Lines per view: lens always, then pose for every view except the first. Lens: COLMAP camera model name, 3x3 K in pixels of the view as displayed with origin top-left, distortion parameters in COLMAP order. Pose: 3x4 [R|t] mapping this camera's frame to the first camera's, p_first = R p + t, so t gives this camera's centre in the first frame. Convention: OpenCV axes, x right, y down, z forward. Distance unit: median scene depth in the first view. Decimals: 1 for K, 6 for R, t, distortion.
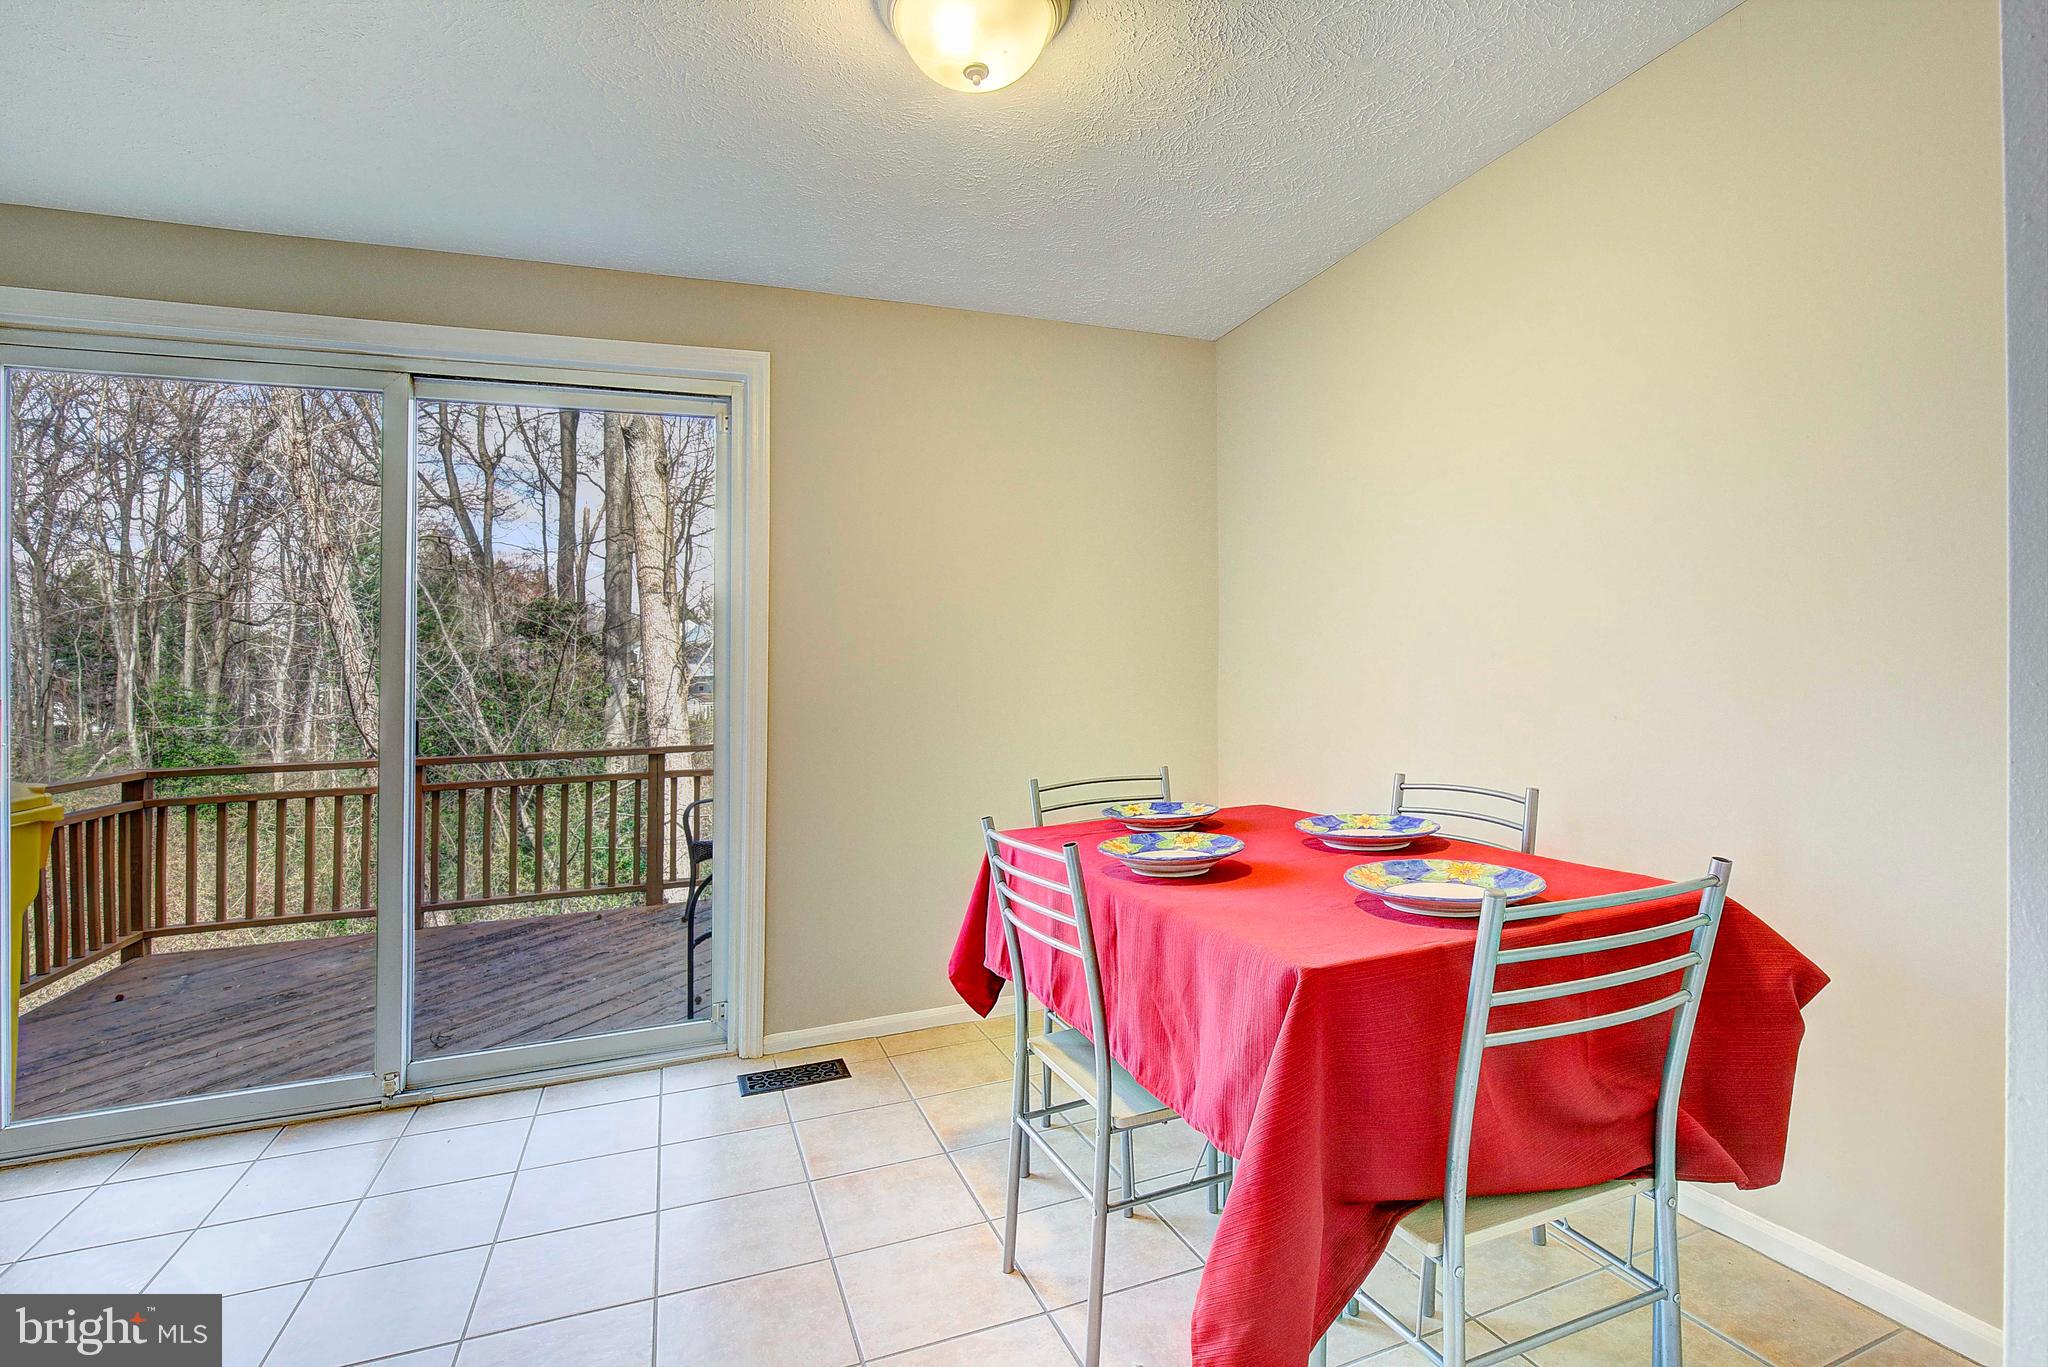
lens RADIAL K [[931.4, 0, 1033.9], [0, 931.4, 688.7], [0, 0, 1]] dist [-0.035665, 0.005379]
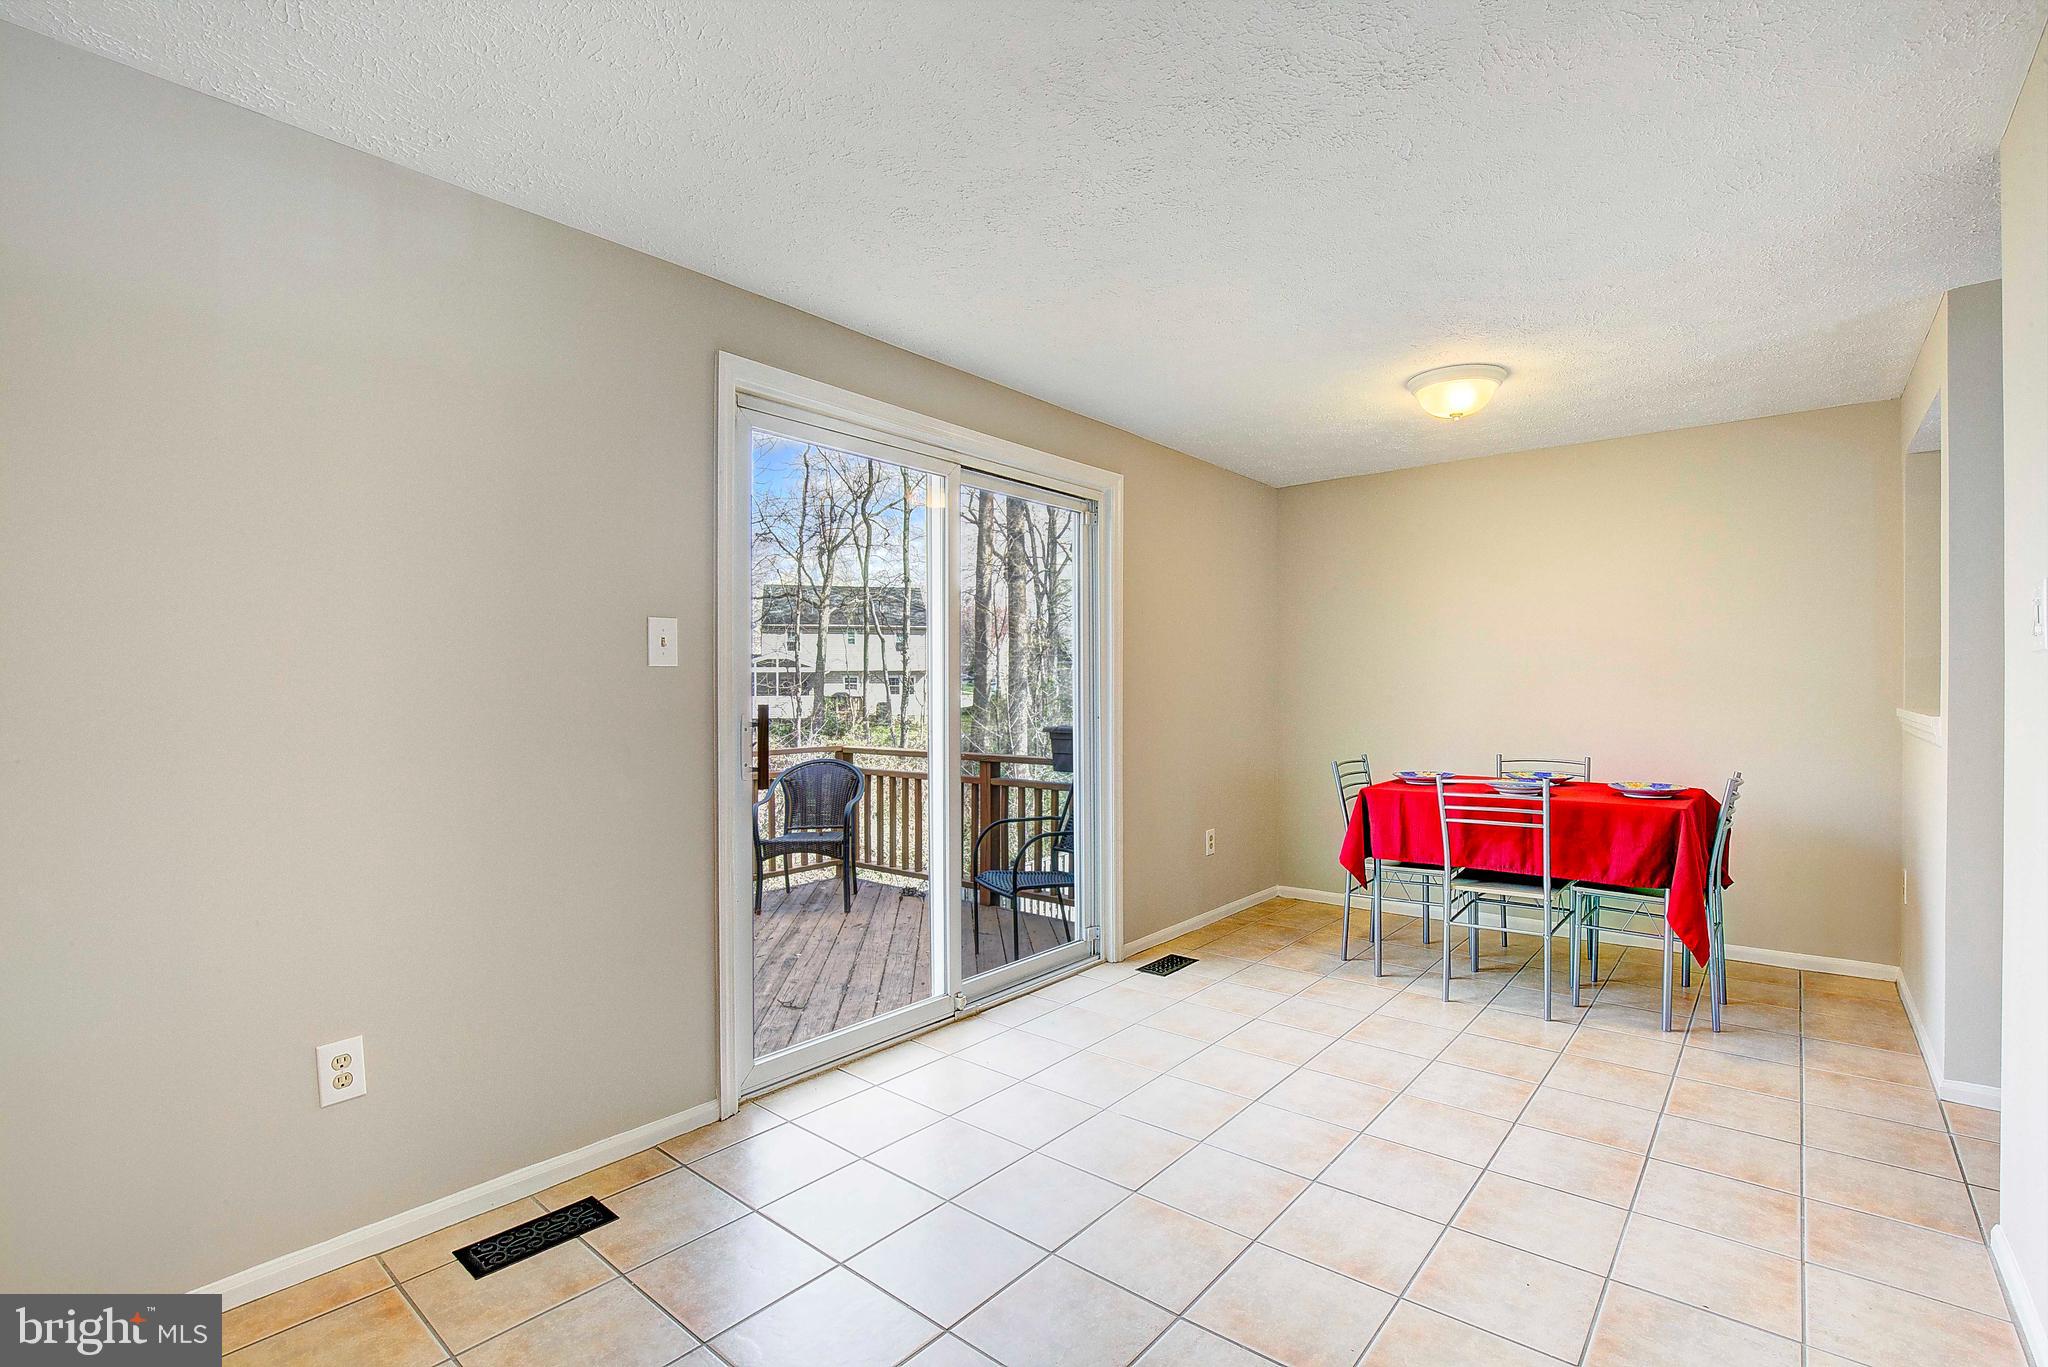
lens RADIAL K [[931.4, 0, 1033.9], [0, 931.4, 688.7], [0, 0, 1]] dist [-0.035665, 0.005379]
pose [[0.874437, 0.026590, 0.484409, -1.109664], [-0.016001, 0.999534, -0.025982, 0.019147], [-0.484875, 0.014968, 0.874456, -0.188836]]
